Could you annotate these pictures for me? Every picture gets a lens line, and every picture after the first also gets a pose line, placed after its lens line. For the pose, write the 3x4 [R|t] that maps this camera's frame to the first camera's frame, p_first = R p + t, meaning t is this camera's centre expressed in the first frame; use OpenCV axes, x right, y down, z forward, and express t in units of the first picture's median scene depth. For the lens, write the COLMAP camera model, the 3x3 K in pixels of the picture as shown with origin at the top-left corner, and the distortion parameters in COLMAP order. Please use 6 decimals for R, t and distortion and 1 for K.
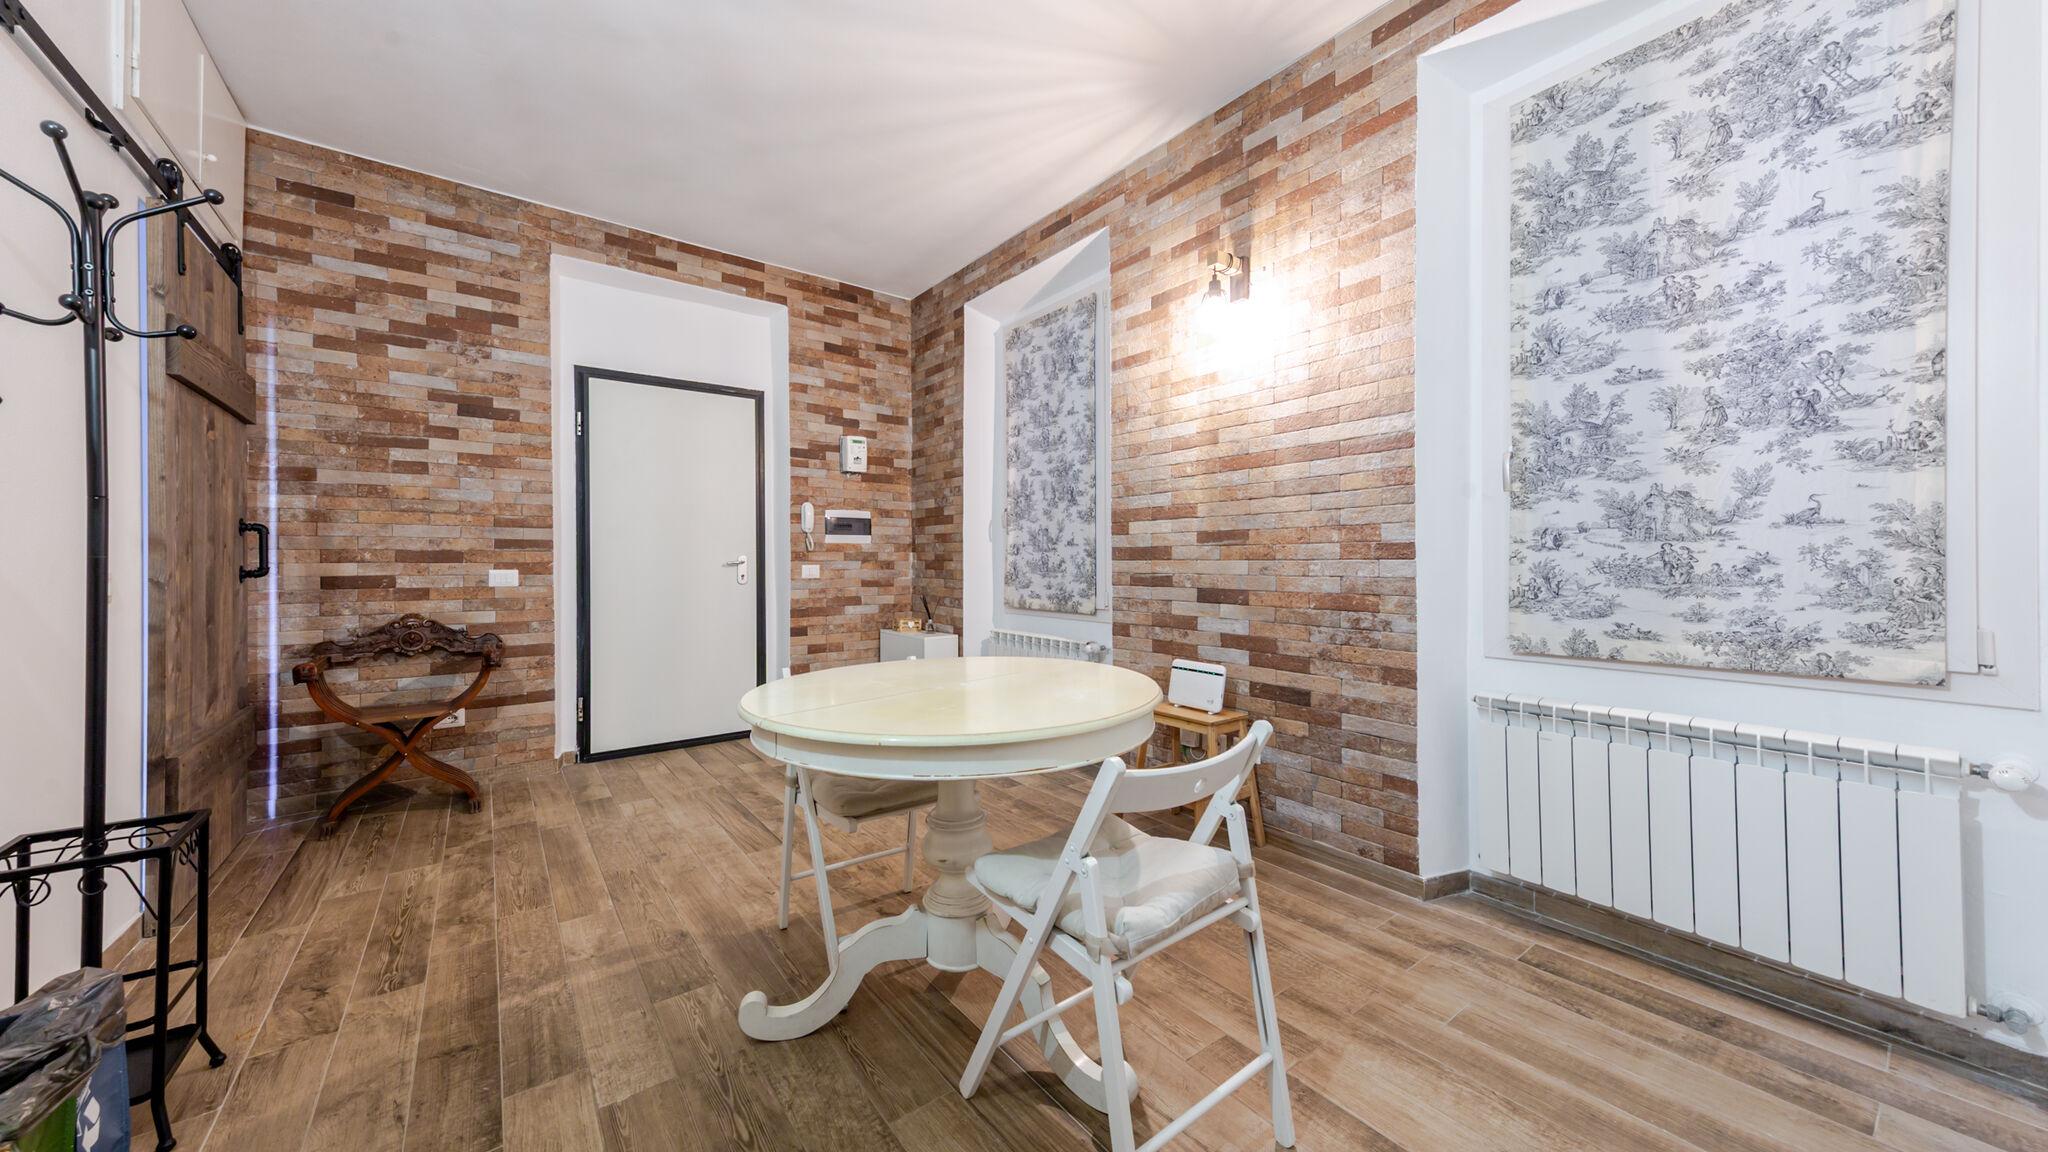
lens RADIAL K [[672.7, 0, 1019.9], [0, 672.7, 556.9], [0, 0, 1]] dist [0.001024, 0.000027]
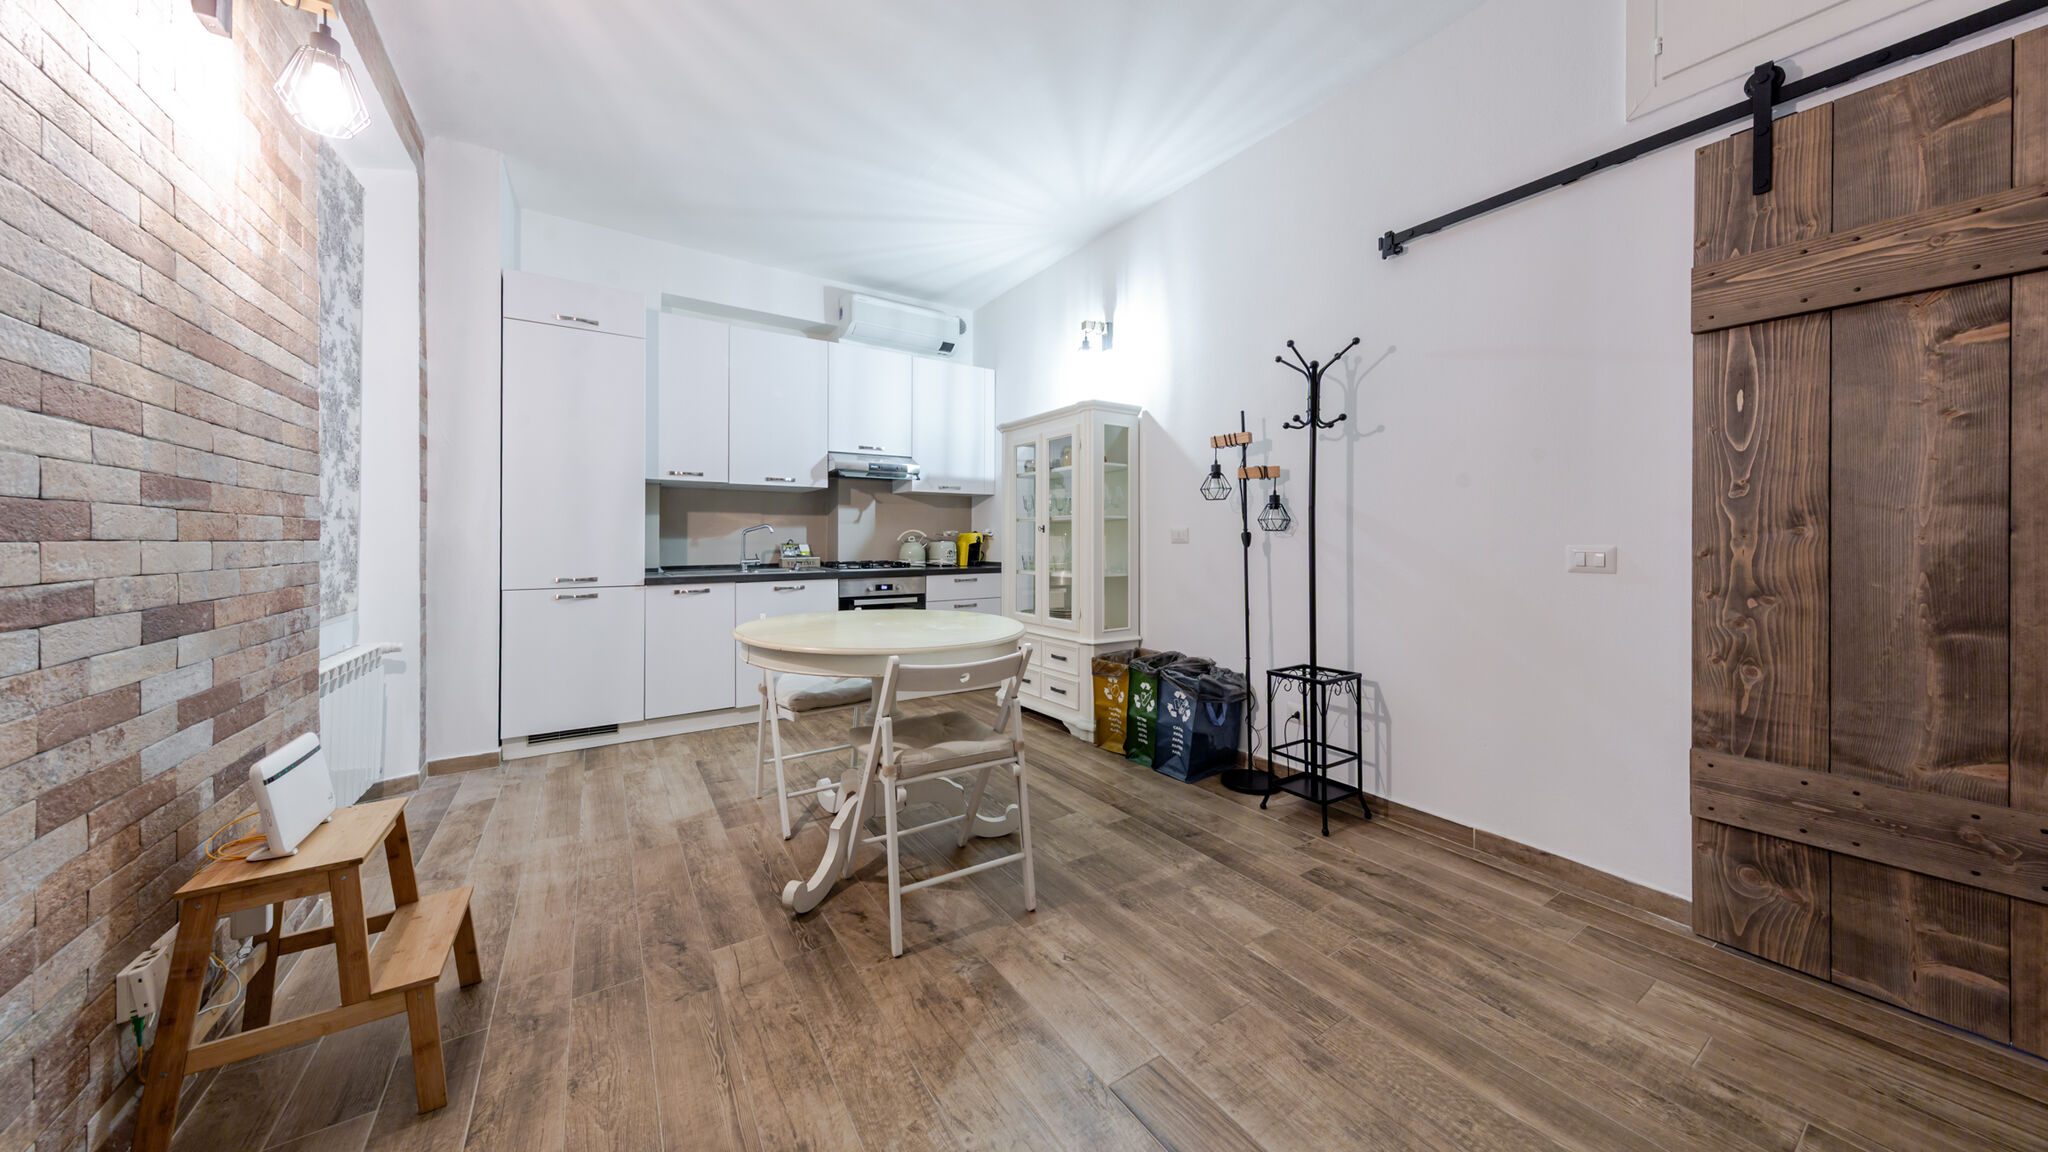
lens RADIAL K [[672.7, 0, 1061.9], [0, 672.7, 539.1], [0, 0, 1]] dist [0.001024, 0.000027]
pose [[-0.999286, 0.004322, 0.037545, -0.437640], [0.004245, 0.999989, -0.002146, 0.009794], [-0.037554, -0.001985, -0.999293, 1.986759]]
